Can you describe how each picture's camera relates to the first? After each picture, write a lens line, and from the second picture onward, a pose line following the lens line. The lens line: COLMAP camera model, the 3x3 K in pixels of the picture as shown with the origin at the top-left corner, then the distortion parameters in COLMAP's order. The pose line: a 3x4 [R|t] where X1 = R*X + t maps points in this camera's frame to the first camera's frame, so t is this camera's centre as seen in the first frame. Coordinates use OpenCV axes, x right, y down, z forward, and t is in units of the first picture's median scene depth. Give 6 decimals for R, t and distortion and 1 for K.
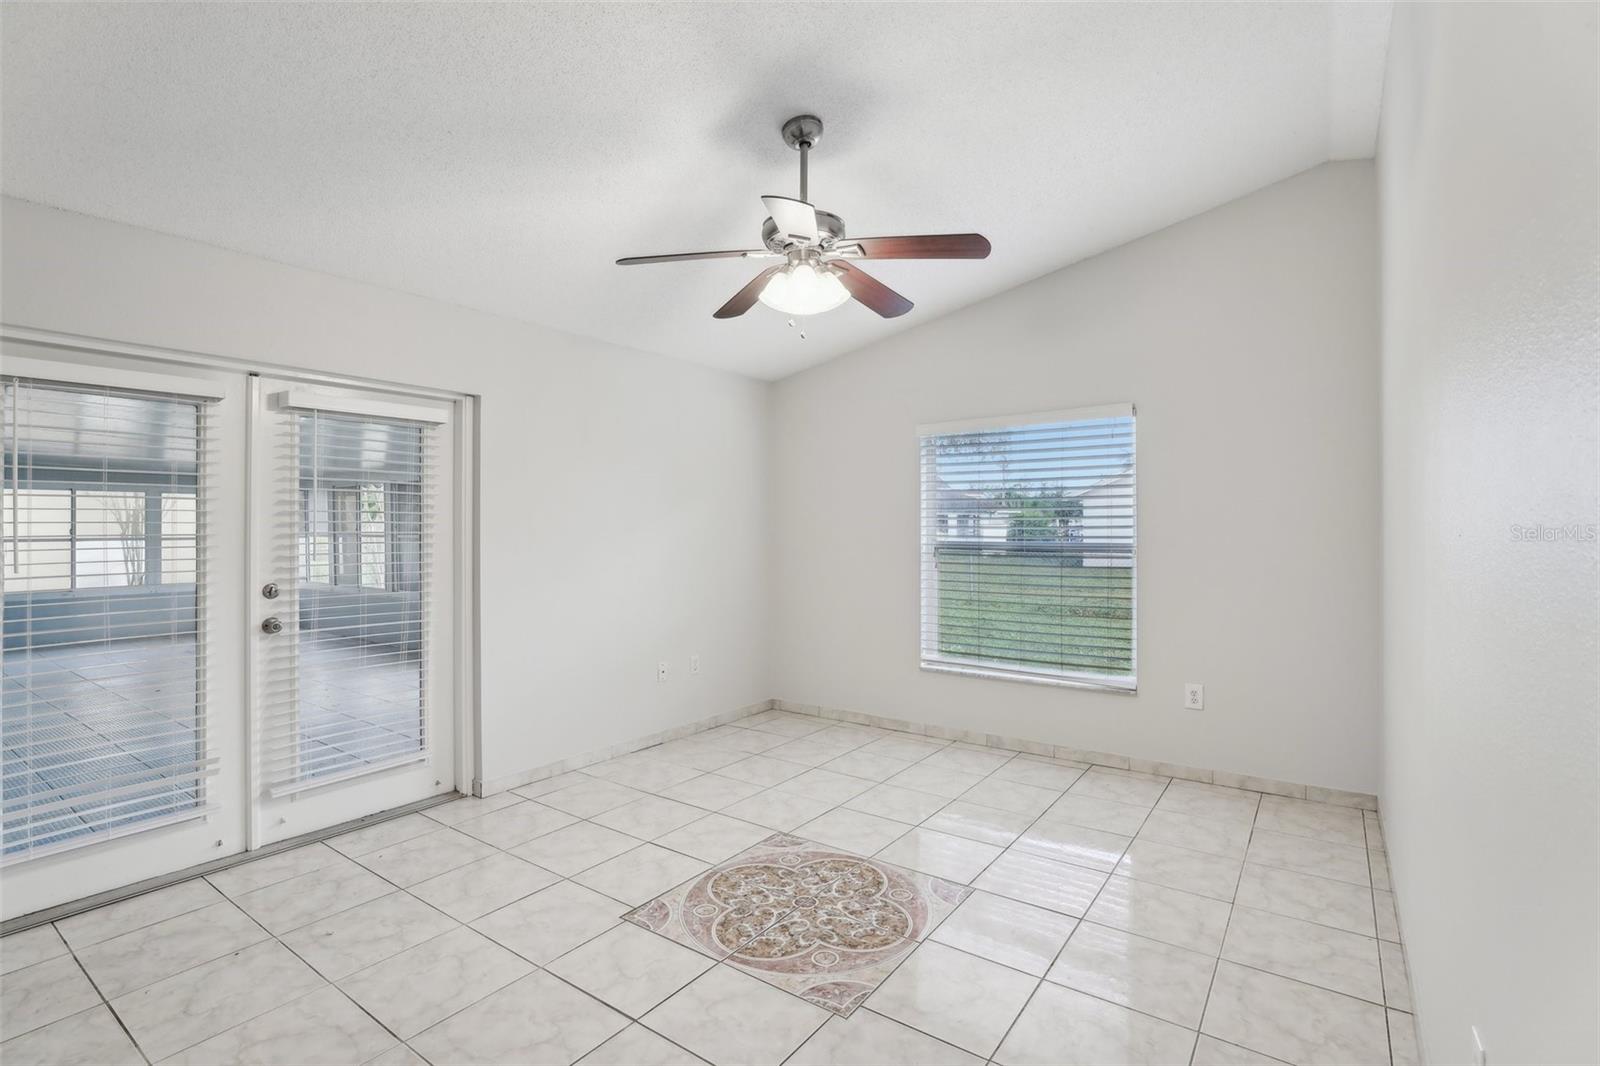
lens RADIAL K [[753.1, 0, 807.3], [0, 753.1, 521.9], [0, 0, 1]] dist [-0.036495, 0.012464]
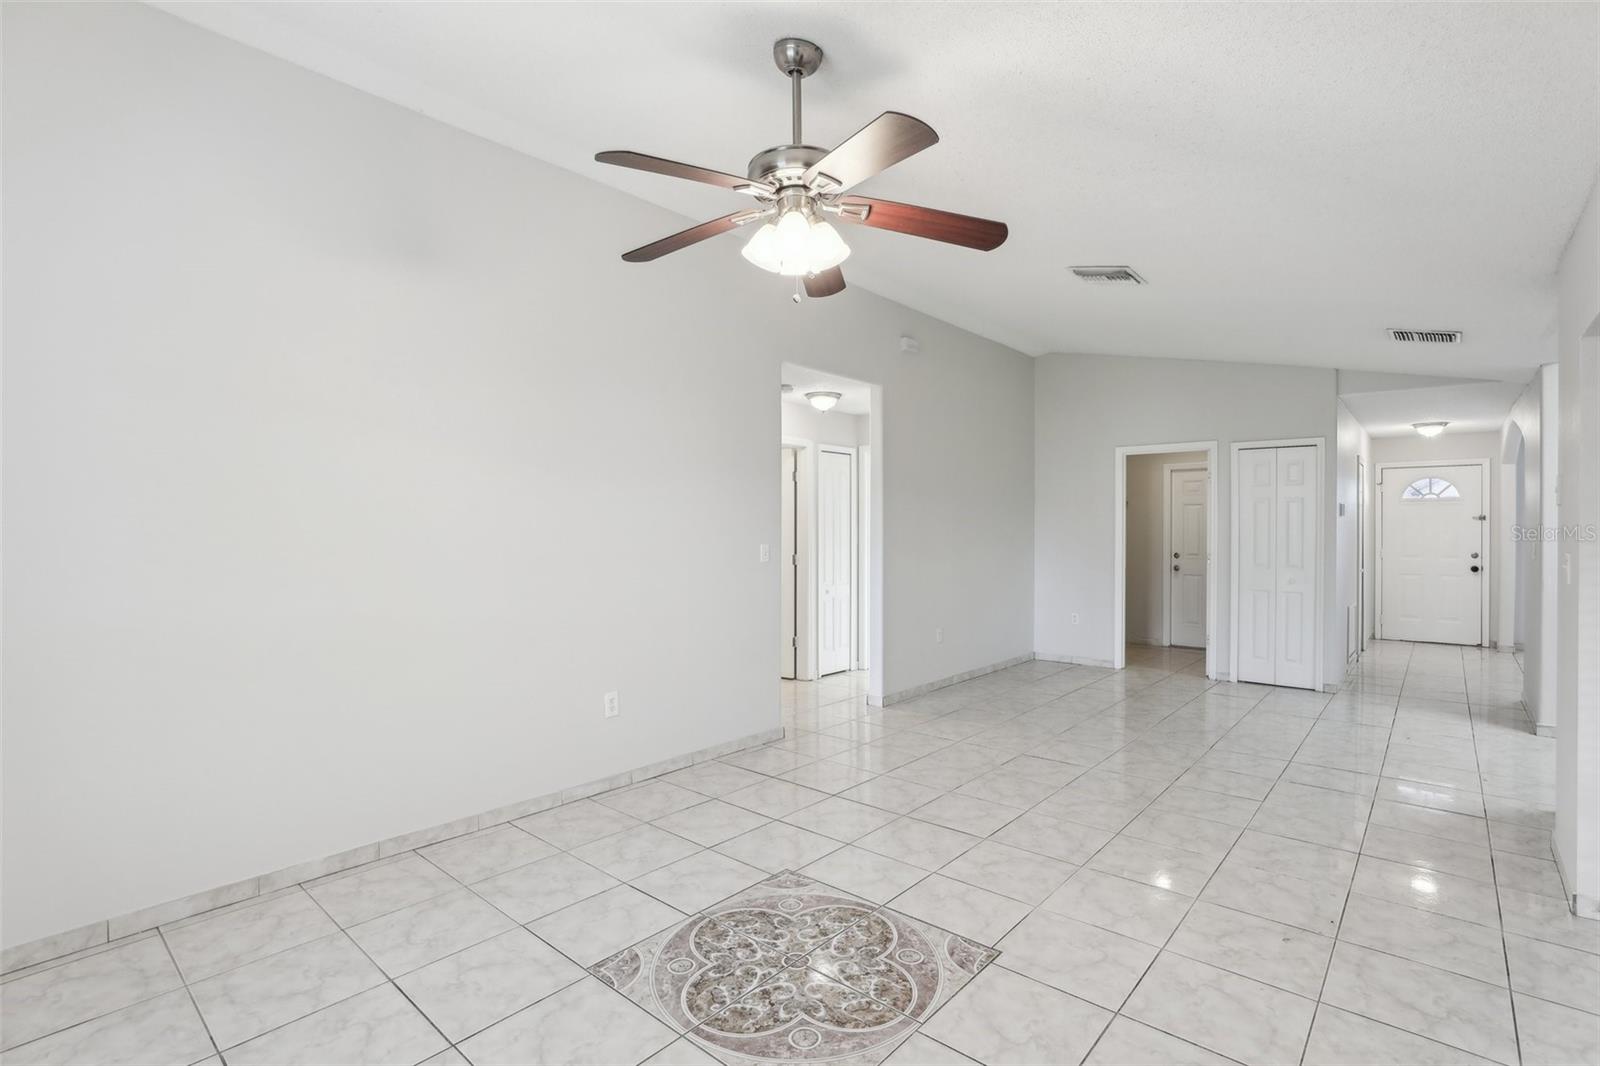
lens RADIAL K [[753.1, 0, 808.1], [0, 753.1, 527.3], [0, 0, 1]] dist [-0.036495, 0.012464]
pose [[0.994802, -0.006943, -0.101595, 0.129474], [0.007548, 0.999956, 0.005574, 0.002558], [0.101552, -0.006312, 0.994810, 0.185292]]
